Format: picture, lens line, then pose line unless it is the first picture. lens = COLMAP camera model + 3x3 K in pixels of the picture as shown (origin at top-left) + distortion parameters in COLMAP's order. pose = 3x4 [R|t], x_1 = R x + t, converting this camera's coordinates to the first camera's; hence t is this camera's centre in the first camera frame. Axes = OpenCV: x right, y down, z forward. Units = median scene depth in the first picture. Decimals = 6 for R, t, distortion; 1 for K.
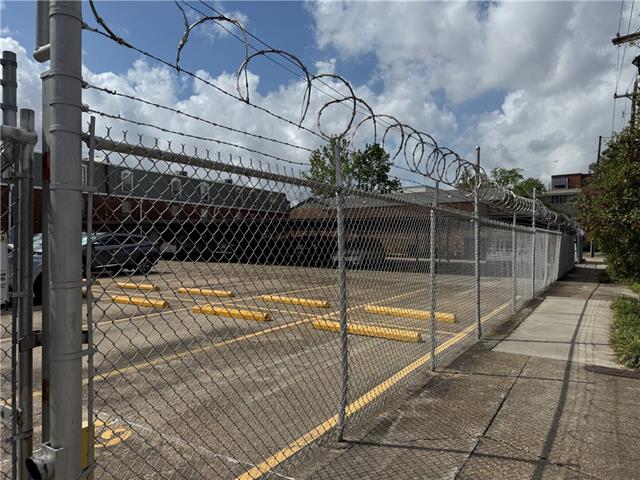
lens RADIAL K [[447.7, 0, 320.7], [0, 447.7, 261.0], [0, 0, 1]] dist [0.003679, 0.000184]
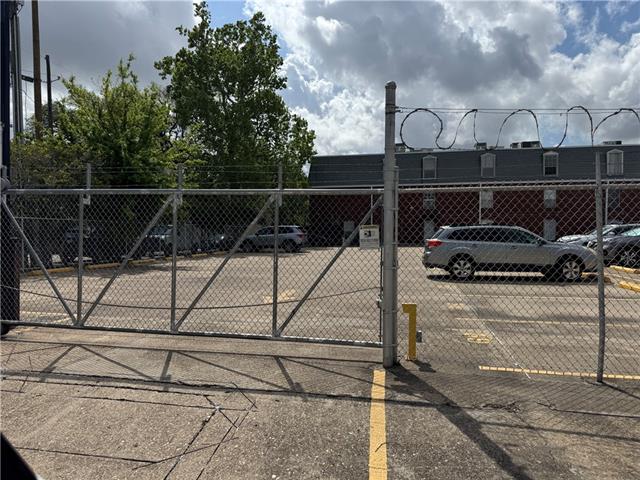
lens RADIAL K [[447.0, 0, 320.0], [0, 447.0, 240.0], [0, 0, 1]] dist [0.076832, -0.112546]
pose [[0.292669, 0.009297, -0.956169, 0.706238], [-0.042472, 0.999092, -0.003286, 0.023308], [0.955270, 0.041572, 0.292798, -0.111352]]
